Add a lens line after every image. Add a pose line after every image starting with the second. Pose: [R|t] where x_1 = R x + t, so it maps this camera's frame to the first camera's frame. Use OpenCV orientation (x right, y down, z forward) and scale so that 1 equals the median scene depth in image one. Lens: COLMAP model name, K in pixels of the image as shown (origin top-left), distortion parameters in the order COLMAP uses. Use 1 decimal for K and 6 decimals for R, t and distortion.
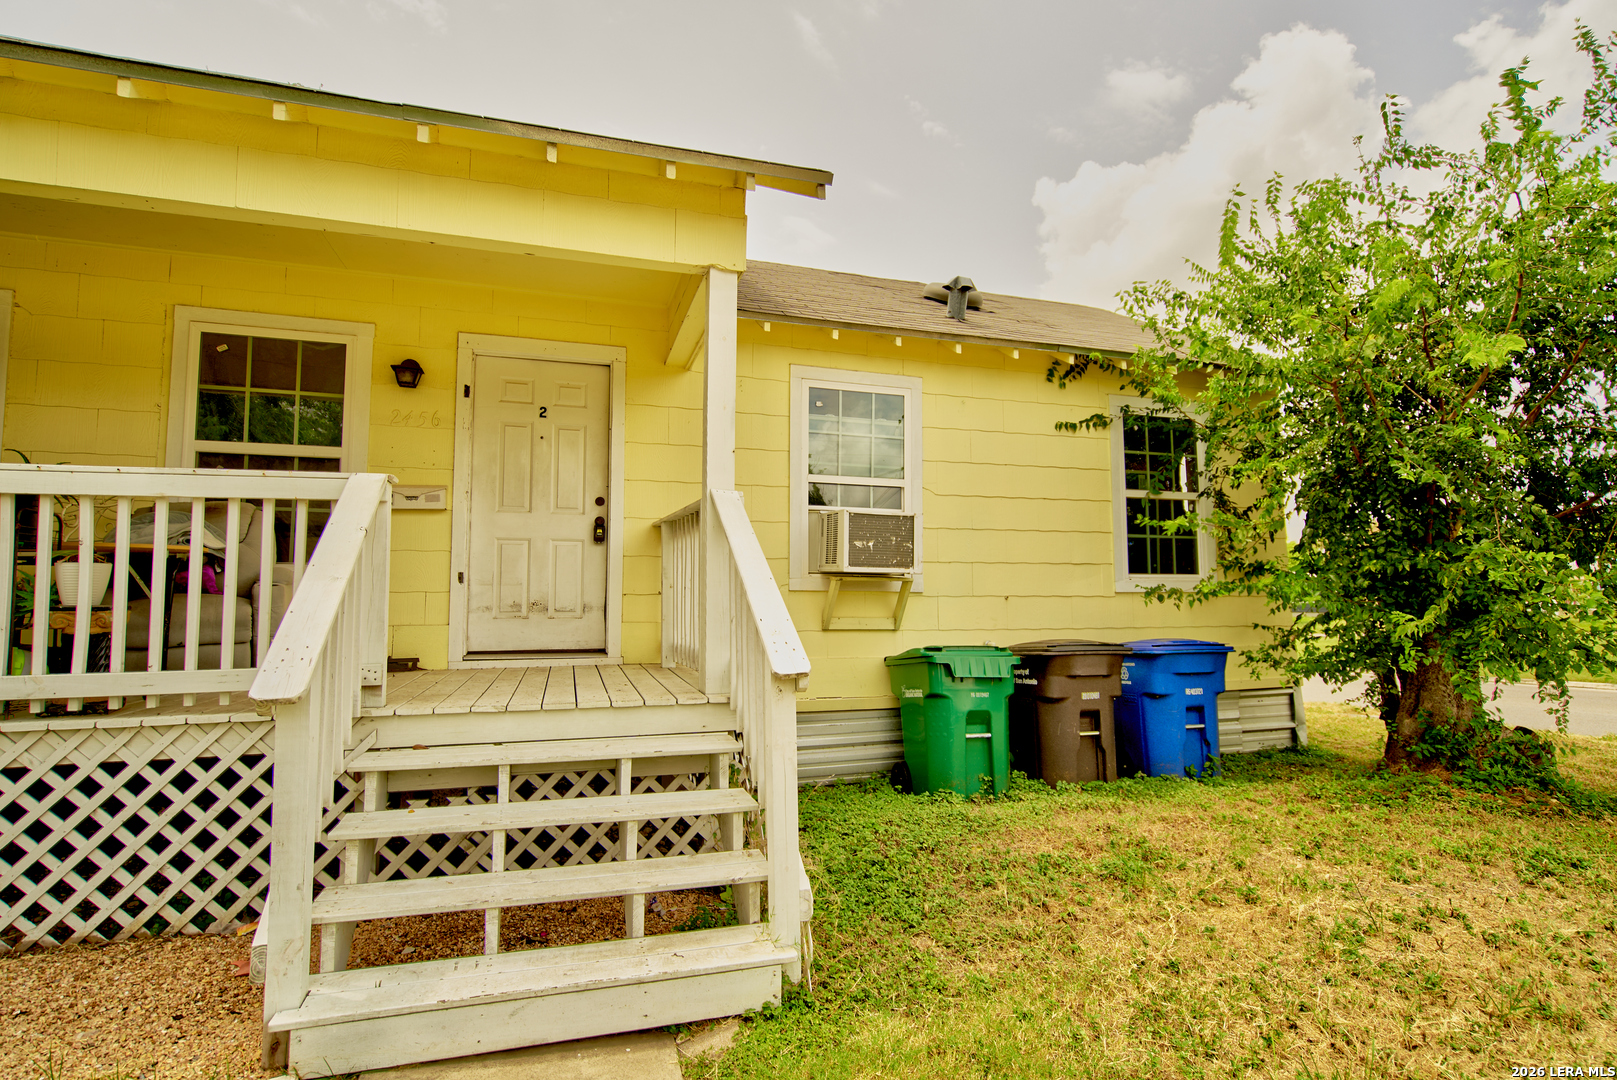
lens RADIAL K [[773.7, 0, 796.8], [0, 773.7, 545.3], [0, 0, 1]] dist [-0.001058, 0.000131]
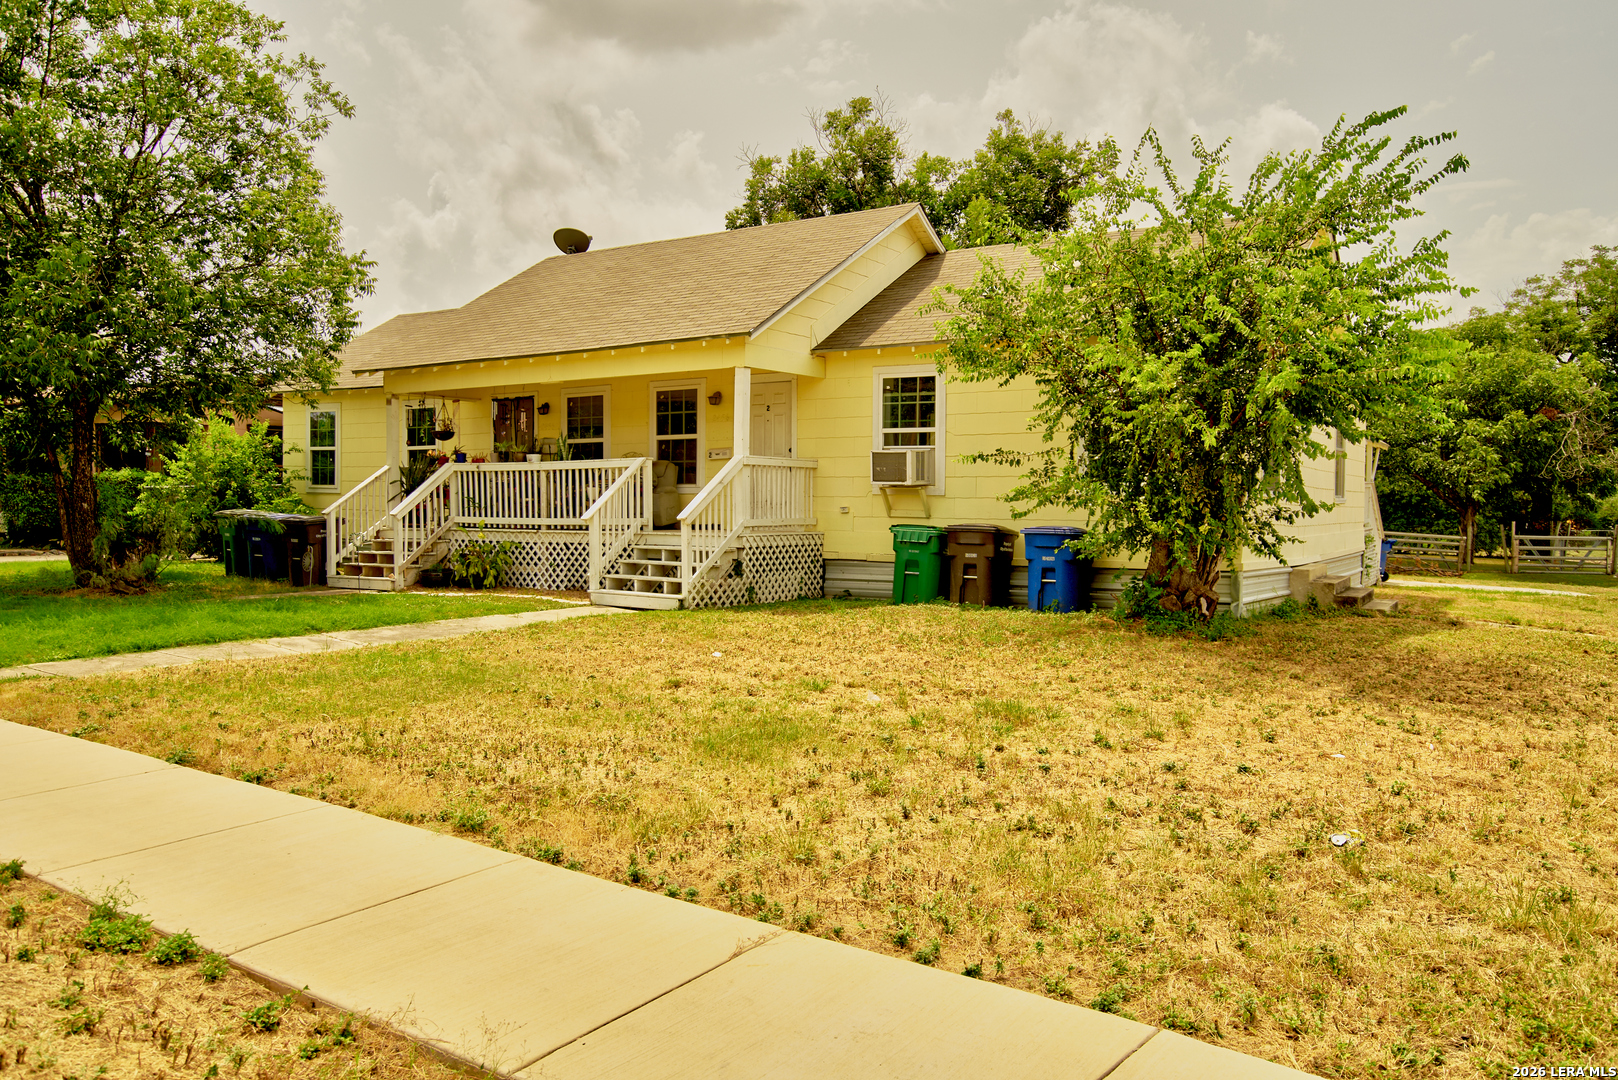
lens RADIAL K [[1154.2, 0, 814.5], [0, 1154.2, 535.5], [0, 0, 1]] dist [-0.005492, 0.001351]
pose [[0.643177, 0.024413, -0.765328, 2.283441], [0.044363, 0.996625, 0.069074, -0.045184], [0.764431, -0.078379, 0.639923, -0.969703]]
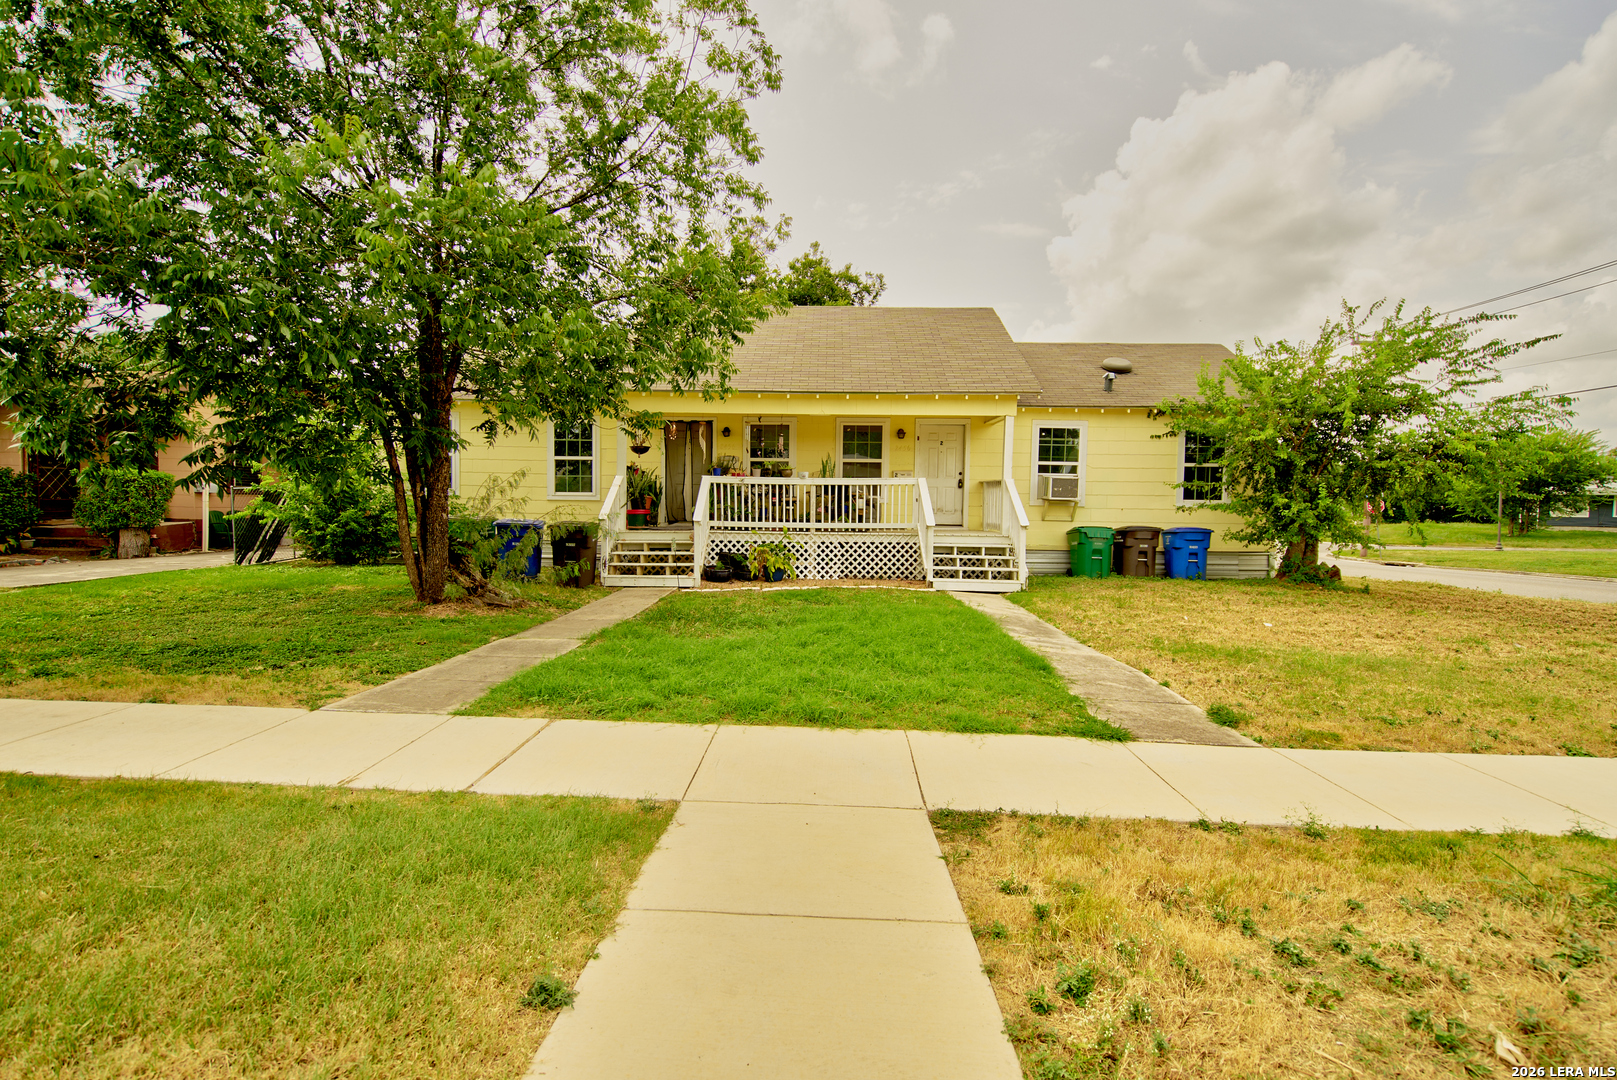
lens RADIAL K [[745.9, 0, 803.4], [0, 745.9, 547.8], [0, 0, 1]] dist [0.005054, 0.000070]
pose [[0.948430, 0.032019, -0.315366, 0.081231], [0.008262, 0.992050, 0.125570, -0.149394], [0.316879, -0.121699, 0.940626, -1.995525]]
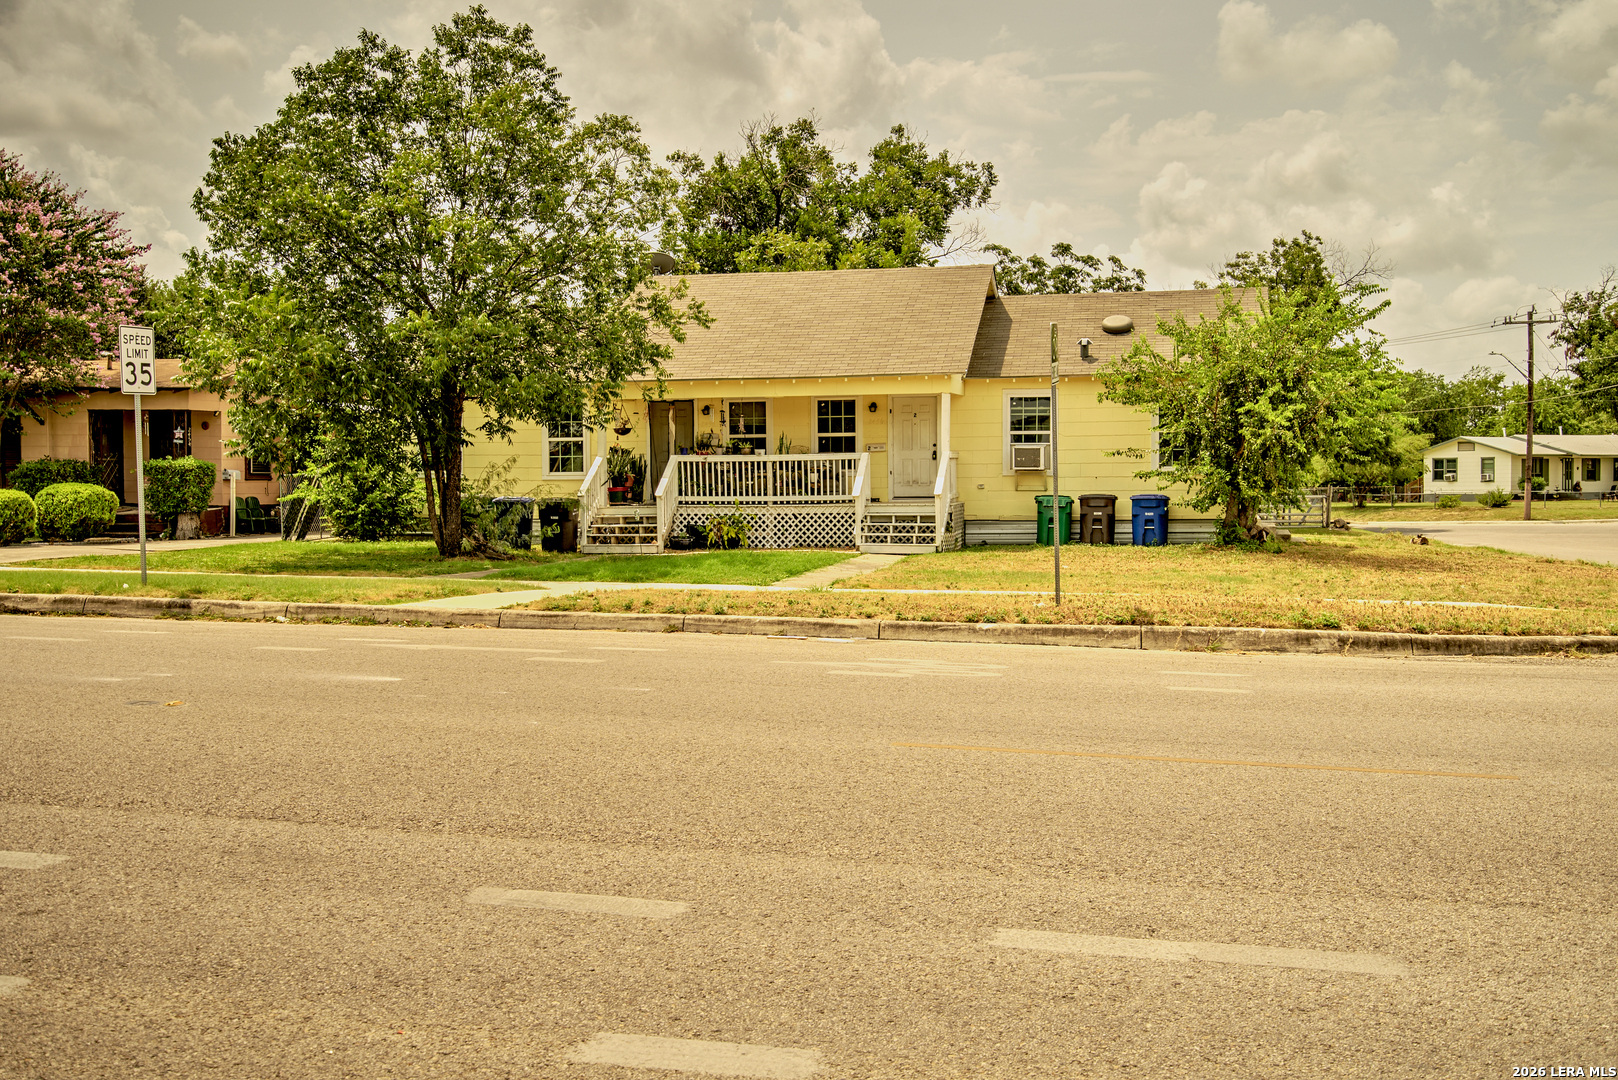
lens RADIAL K [[1569.6, 0, 803.7], [0, 1569.6, 538.5], [0, 0, 1]] dist [0.026599, 0.000000]
pose [[0.864252, 0.014833, -0.502841, 2.457676], [0.042039, 0.993939, 0.101574, -0.353477], [0.501300, -0.108924, 0.858390, -4.654666]]
